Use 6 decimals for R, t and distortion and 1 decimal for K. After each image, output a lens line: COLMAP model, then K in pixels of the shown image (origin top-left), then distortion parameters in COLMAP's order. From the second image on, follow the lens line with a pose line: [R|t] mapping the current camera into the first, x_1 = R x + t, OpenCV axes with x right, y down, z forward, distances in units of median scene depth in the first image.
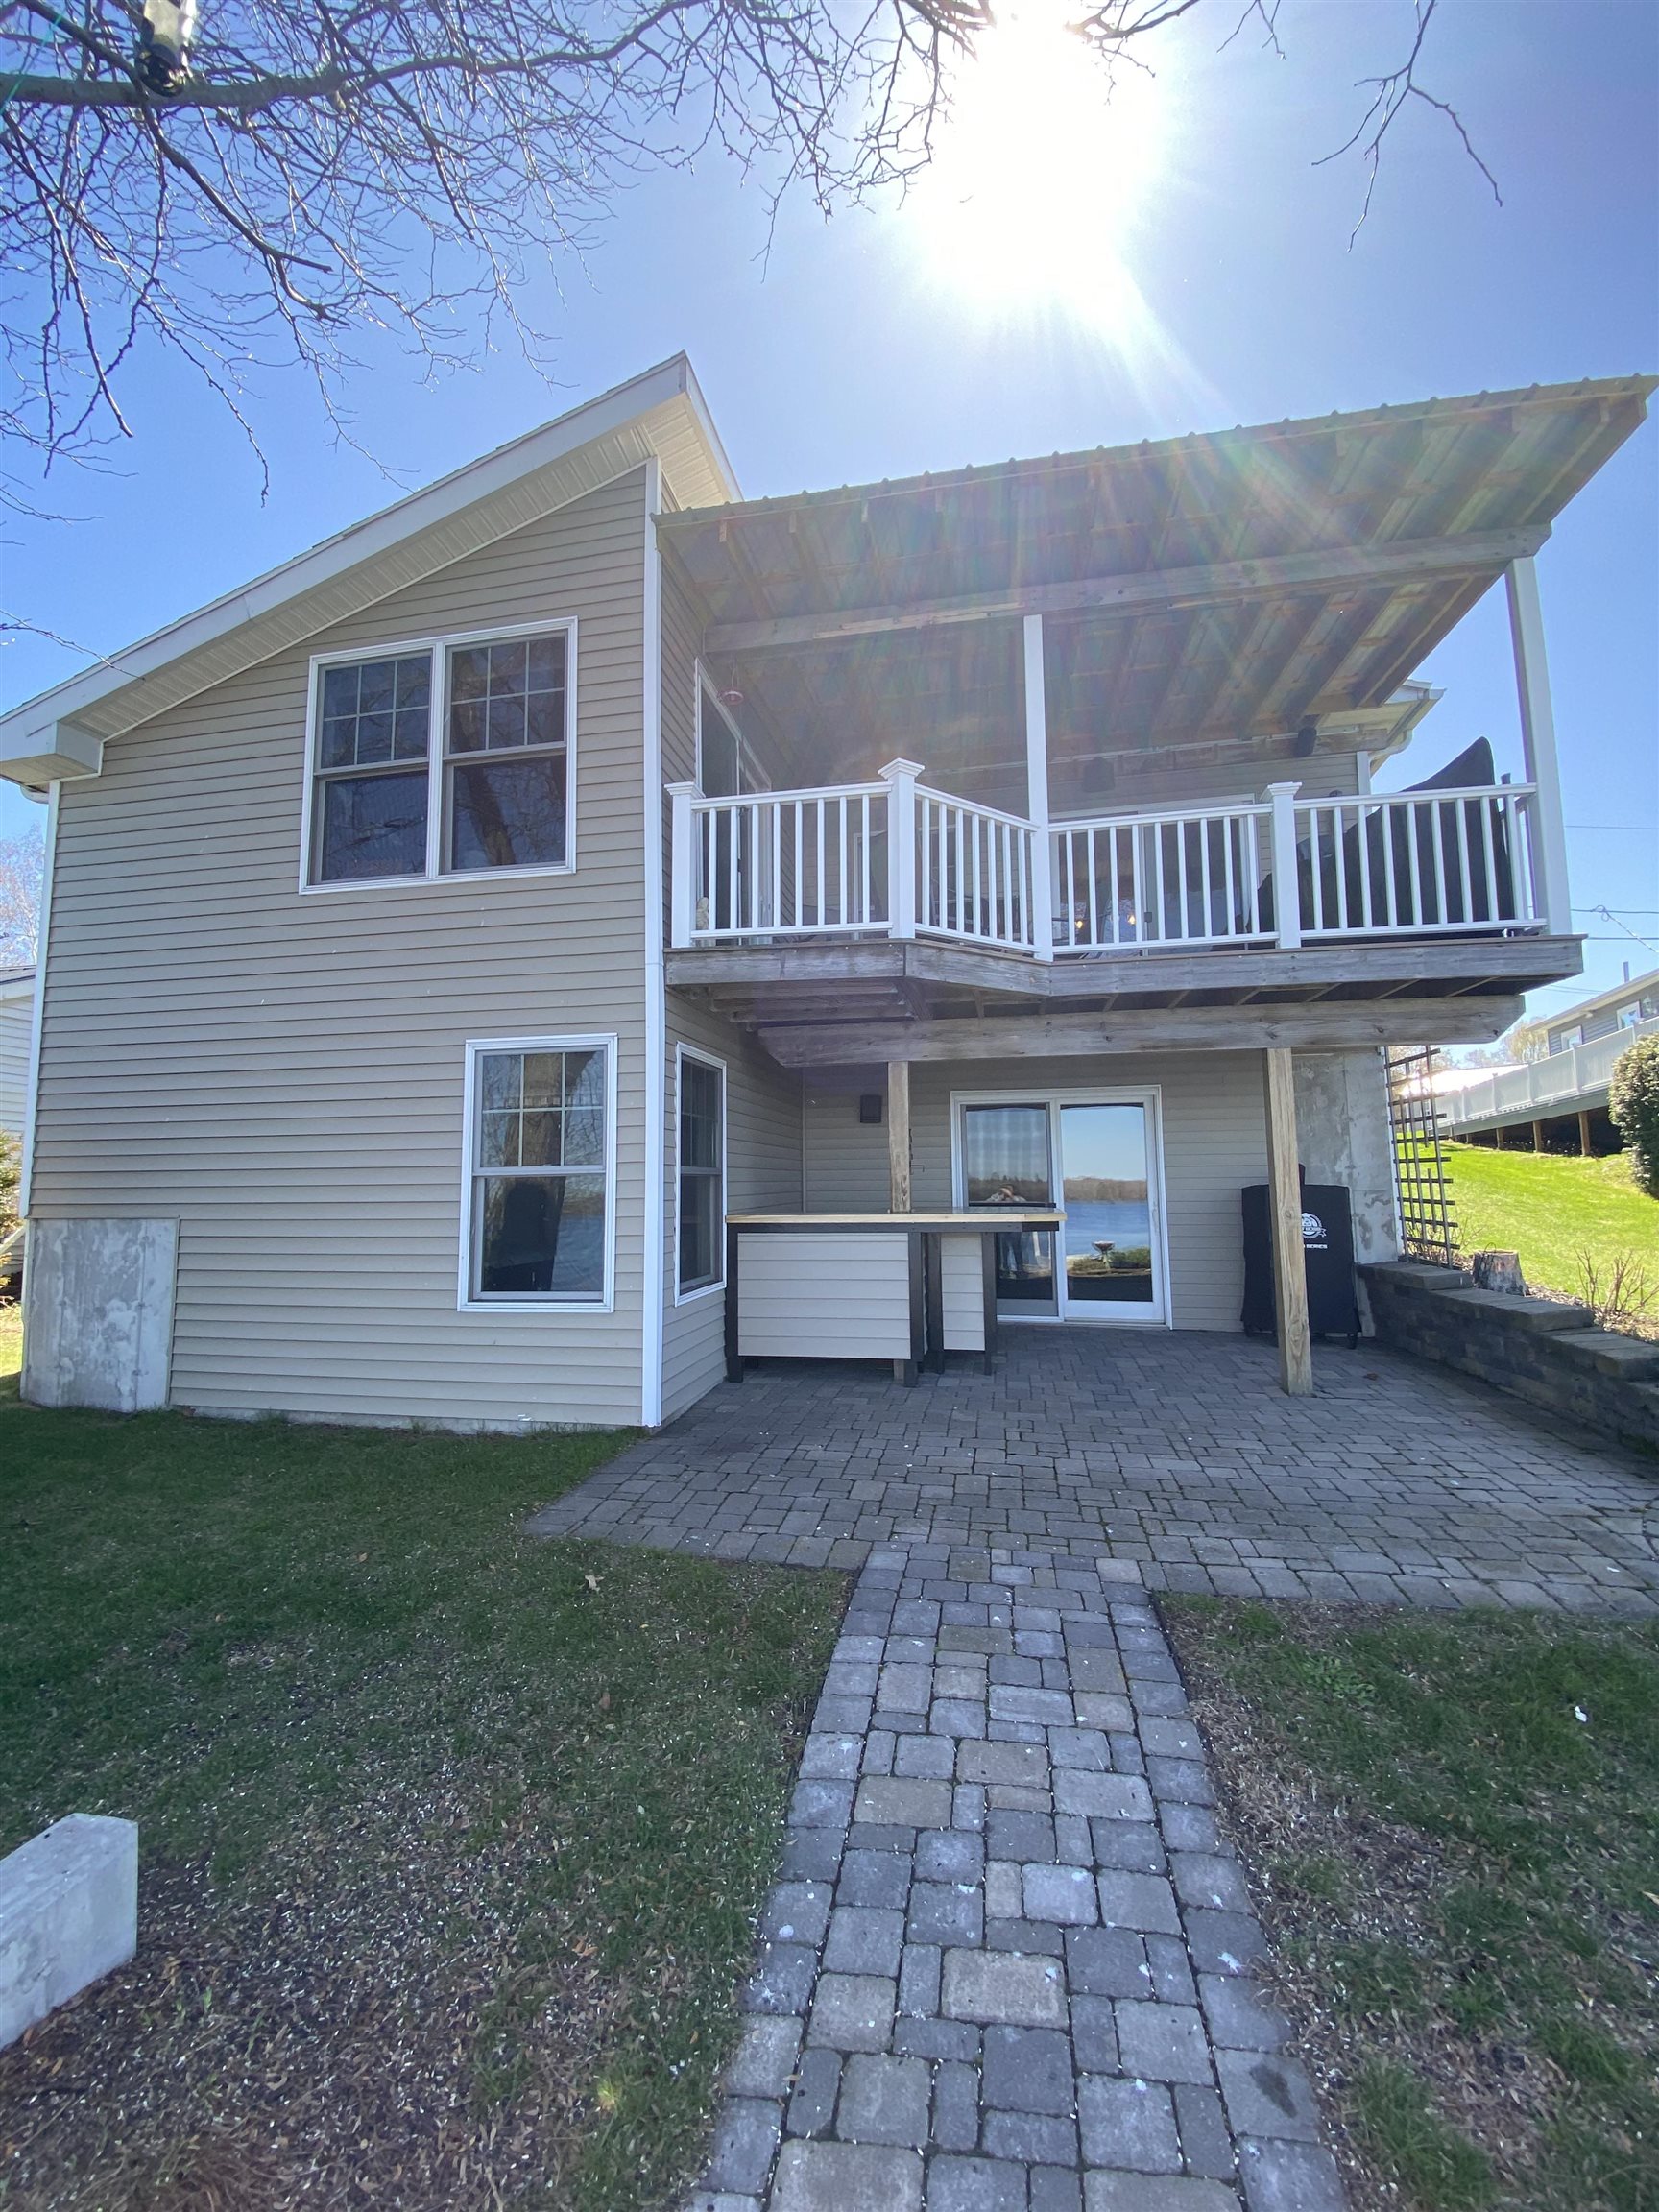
lens RADIAL K [[894.0, 0, 825.1], [0, 894.0, 1110.1], [0, 0, 1]] dist [0.022715, -0.020285]
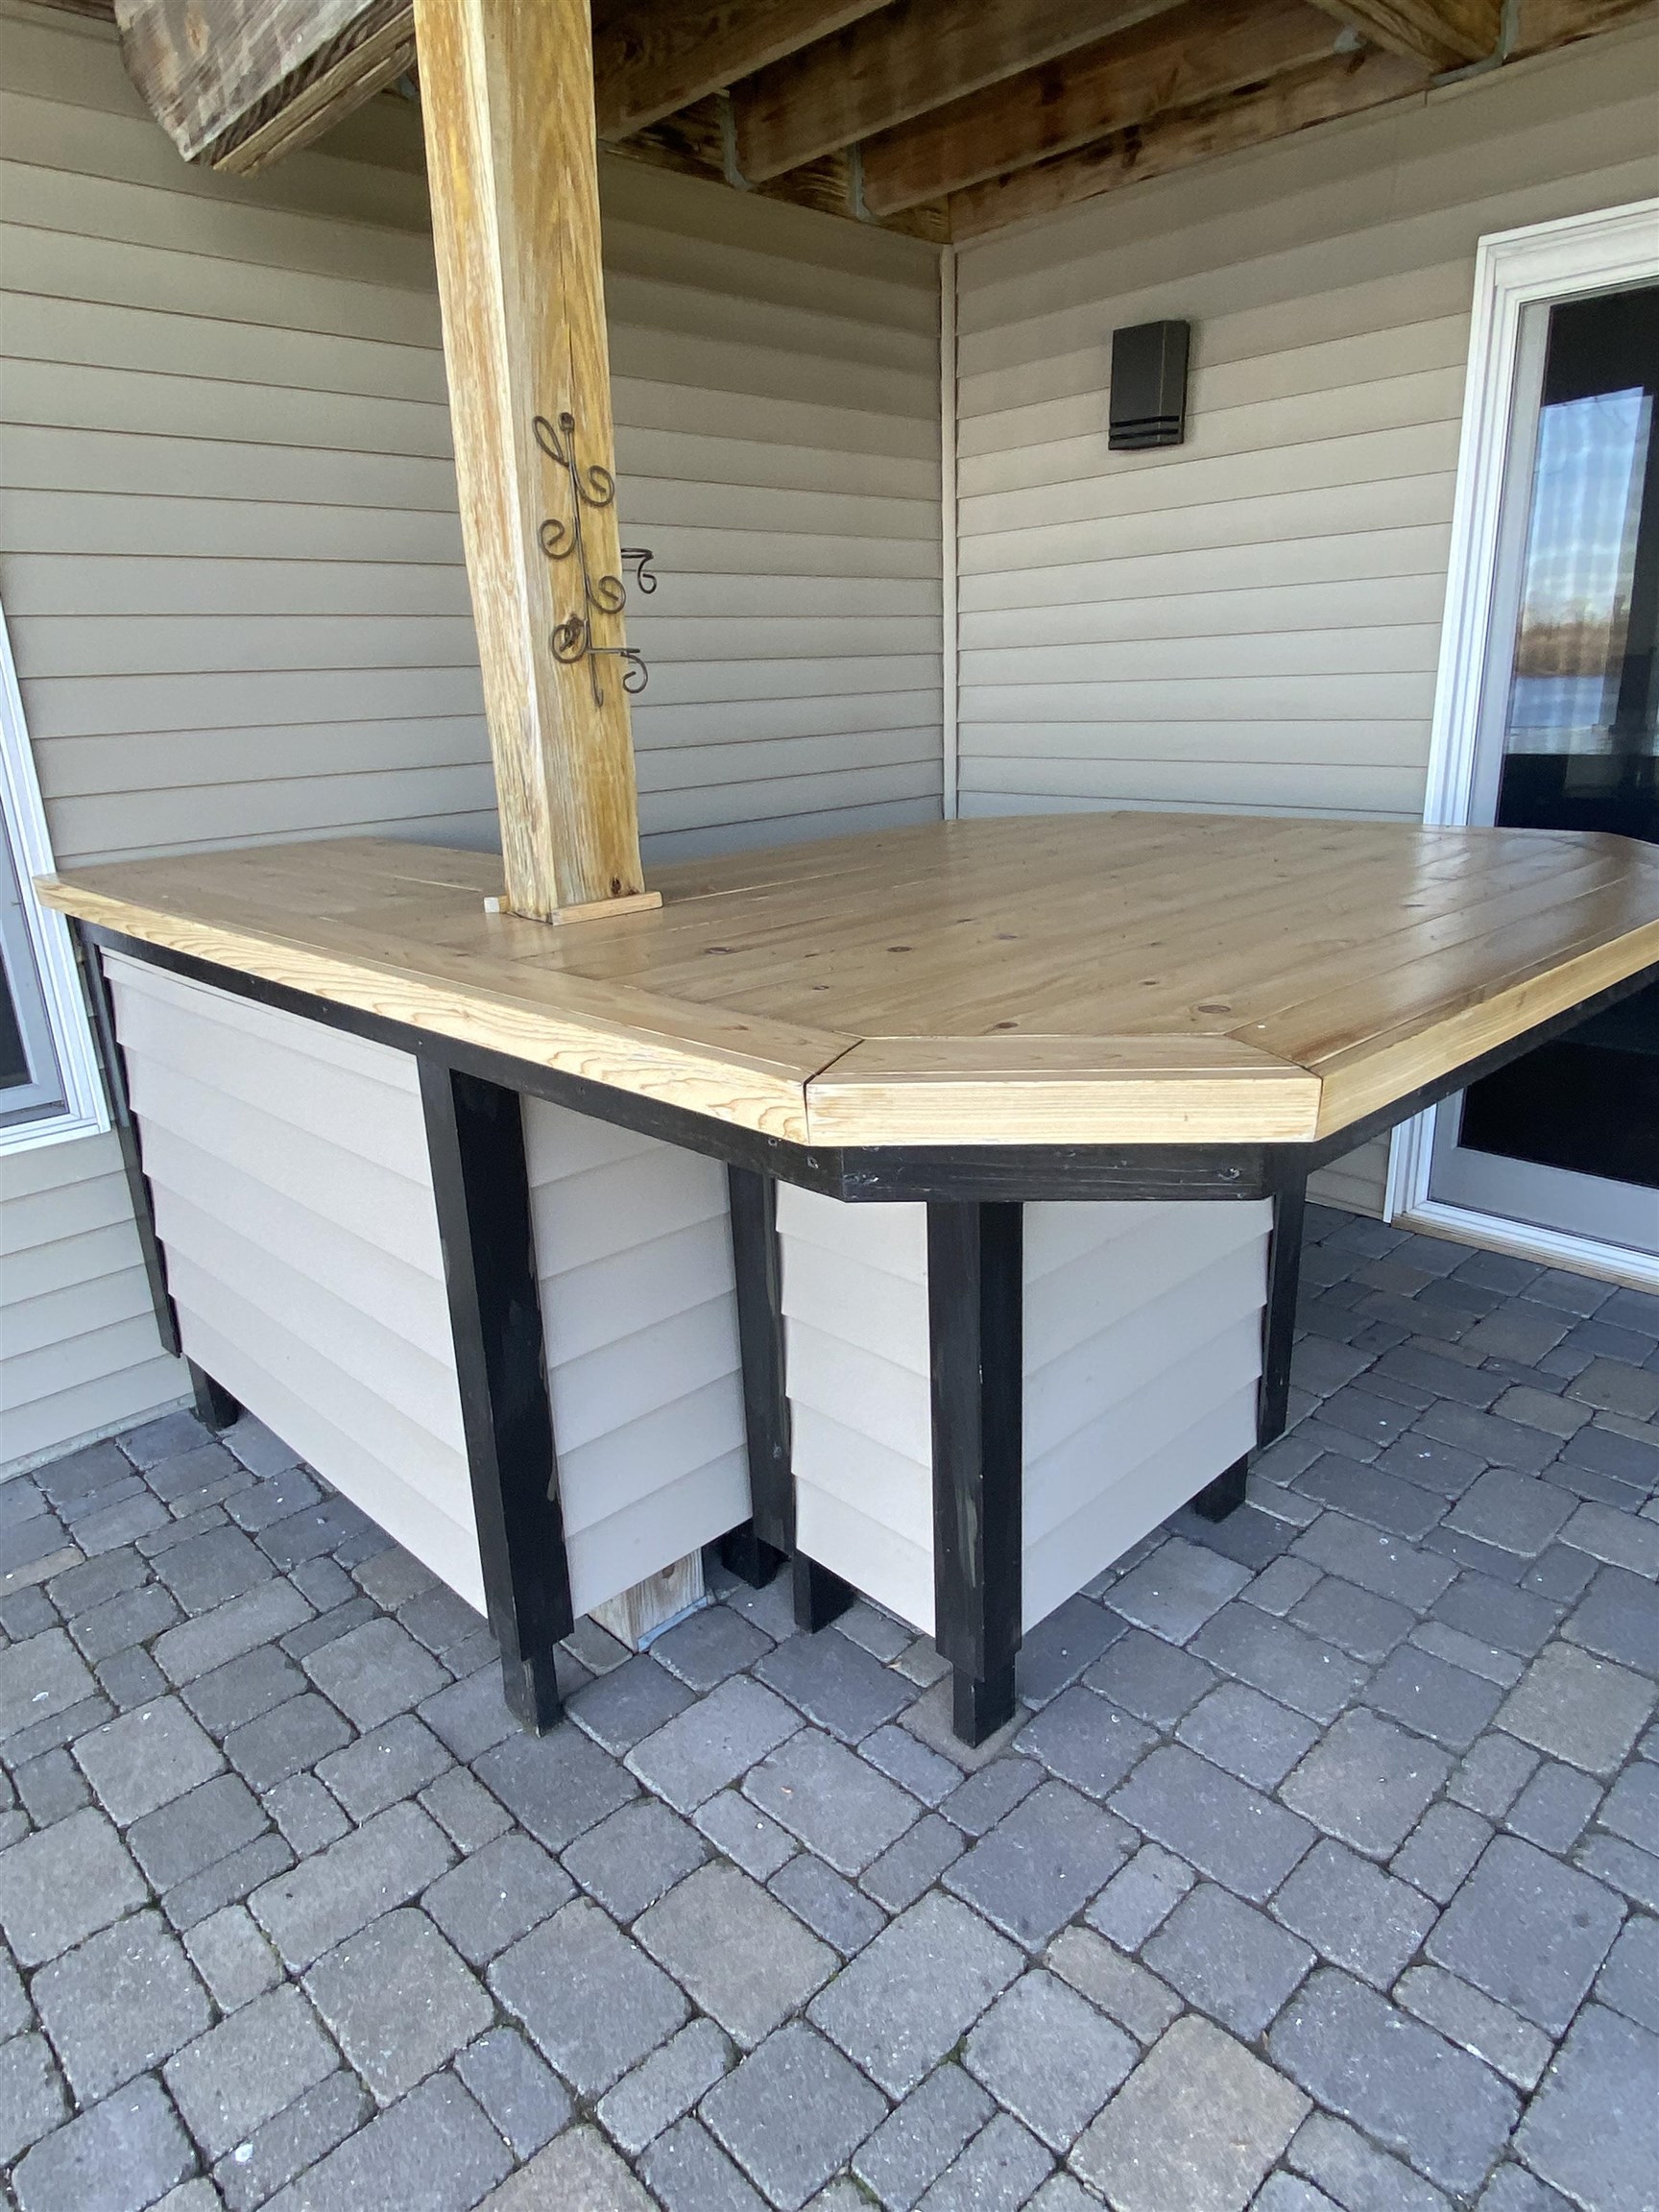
lens RADIAL K [[1354.4, 0, 829.5], [0, 1354.4, 1106.0], [0, 0, 1]] dist [0.001283, 0.000138]
pose [[0.814330, 0.156228, -0.558981, 0.338046], [0.080807, 0.923194, 0.375743, 0.053679], [0.574750, -0.351148, 0.739160, 0.893317]]
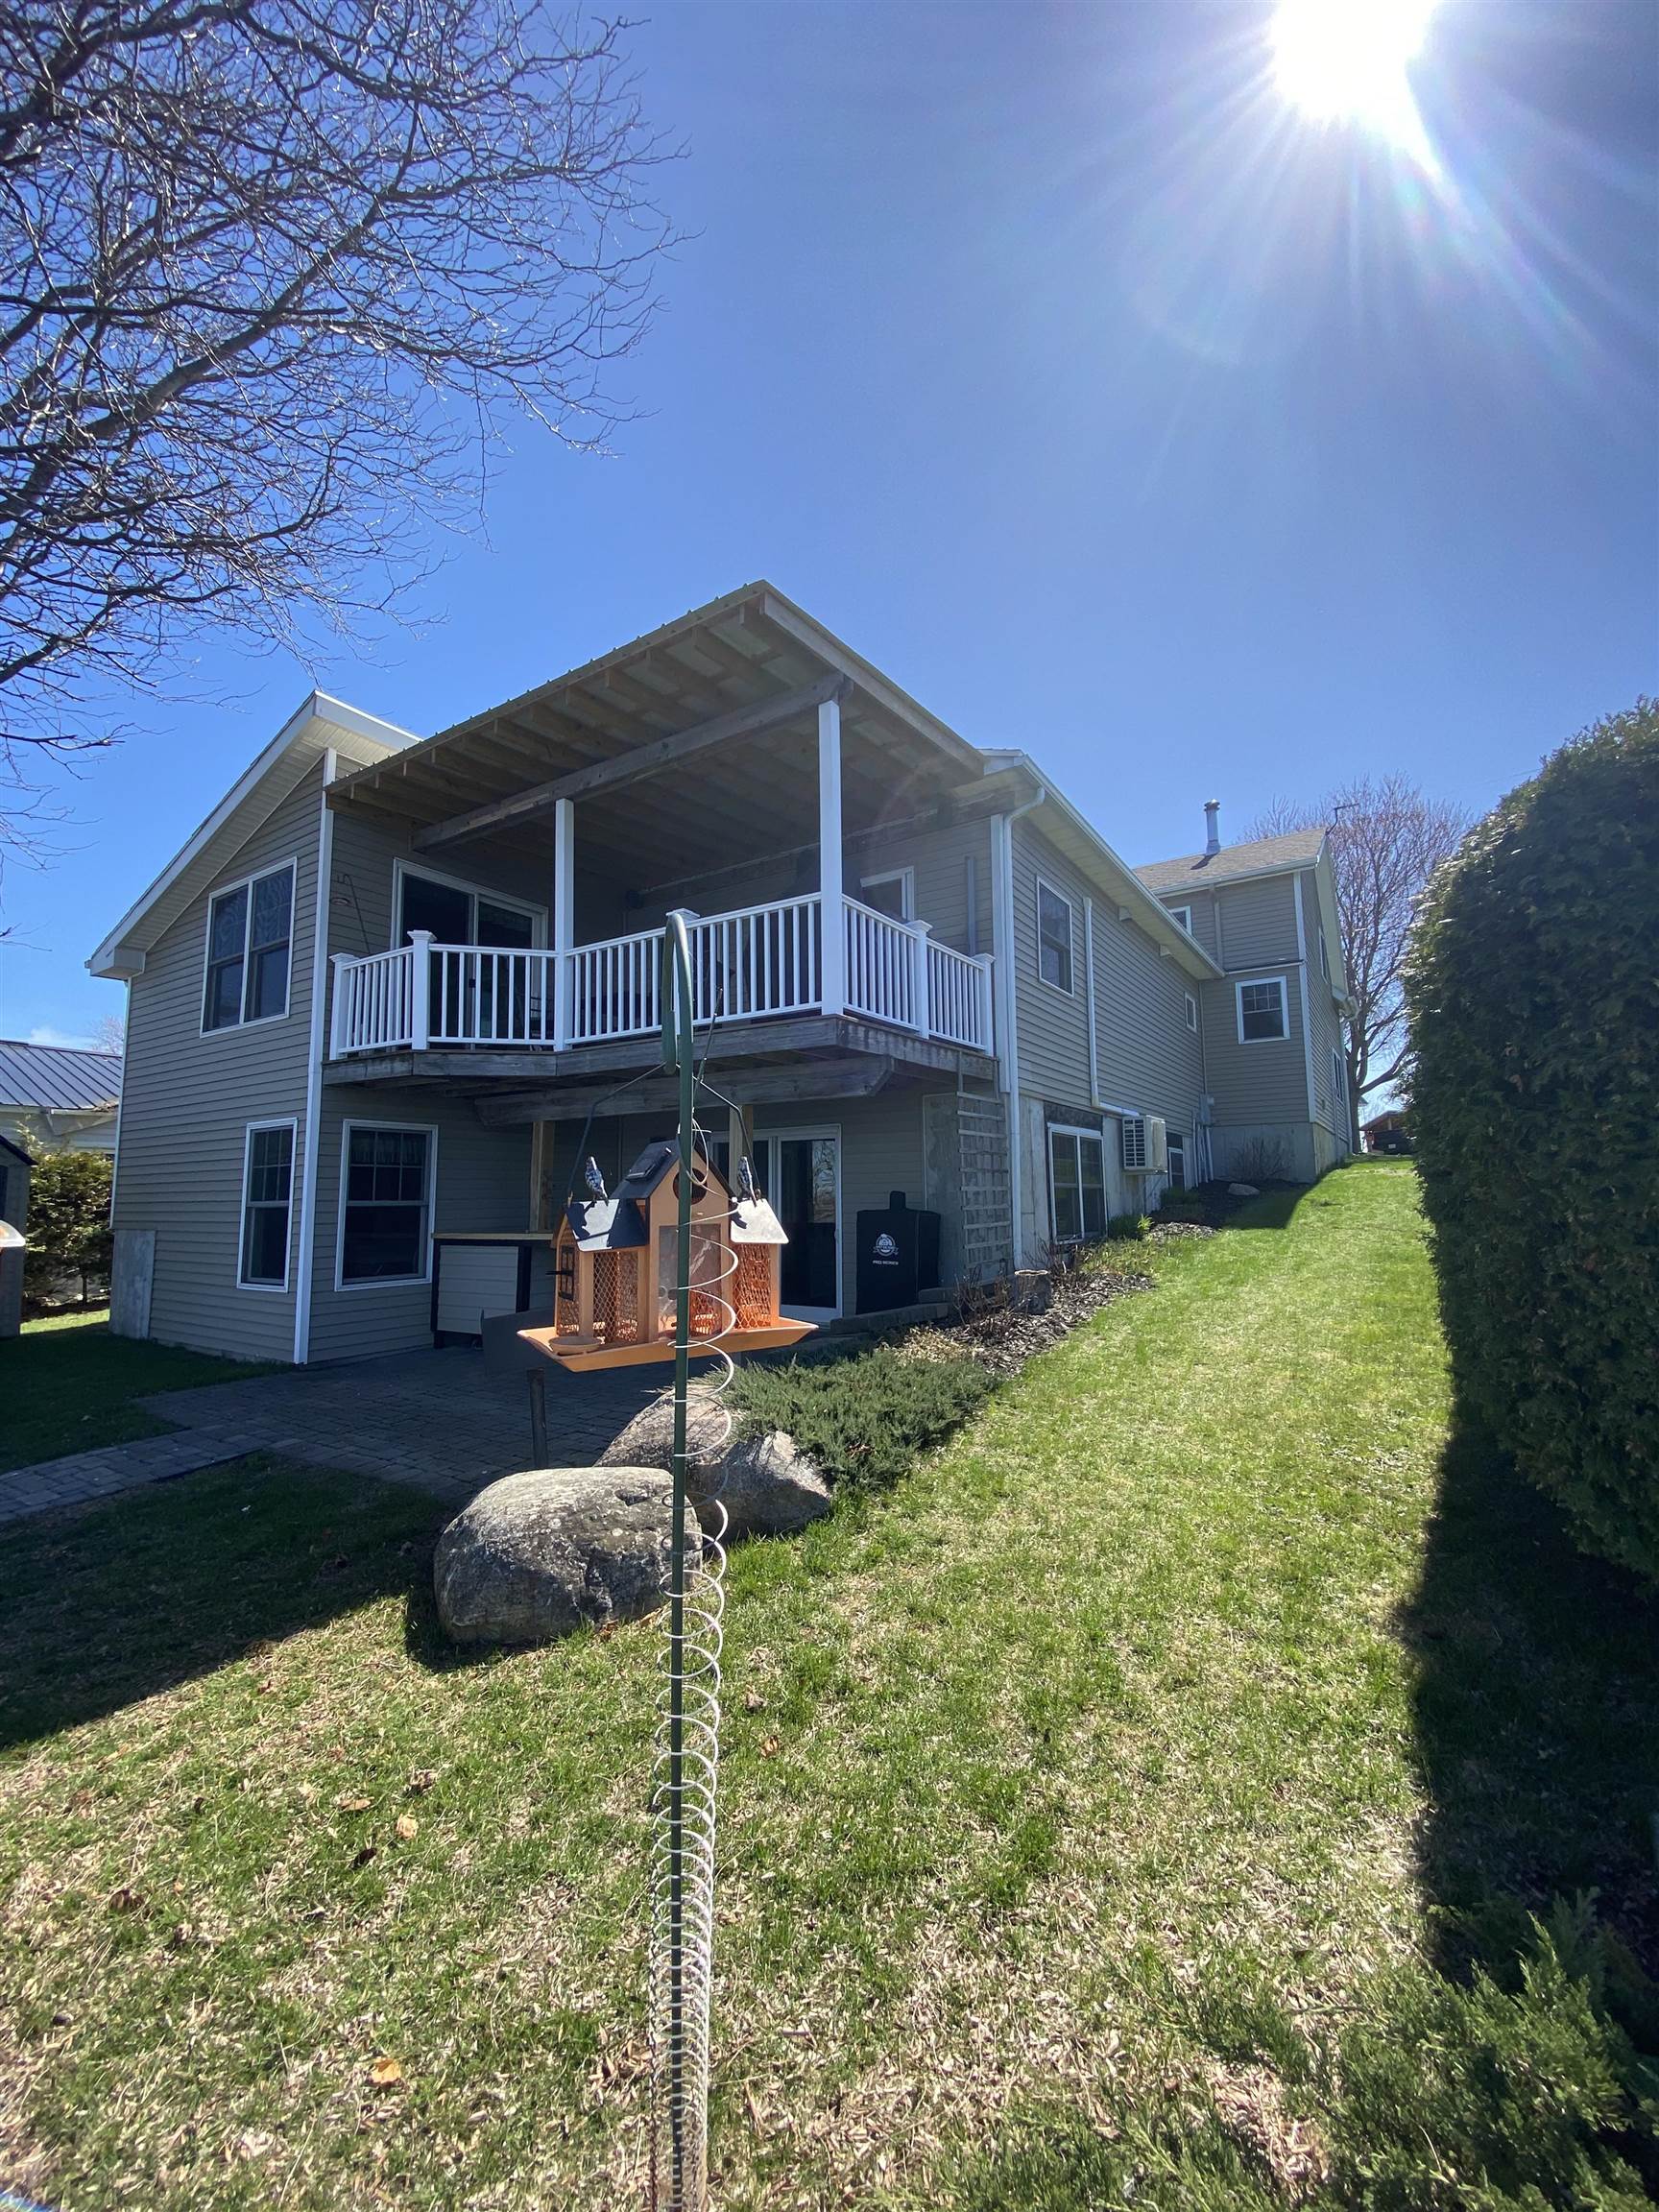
lens RADIAL K [[894.0, 0, 825.1], [0, 894.0, 1110.1], [0, 0, 1]] dist [0.022715, -0.020285]
pose [[0.927326, -0.036010, -0.372517, 1.122027], [0.028907, 0.999278, -0.024638, -0.029086], [0.373136, 0.012079, 0.927698, -0.120835]]
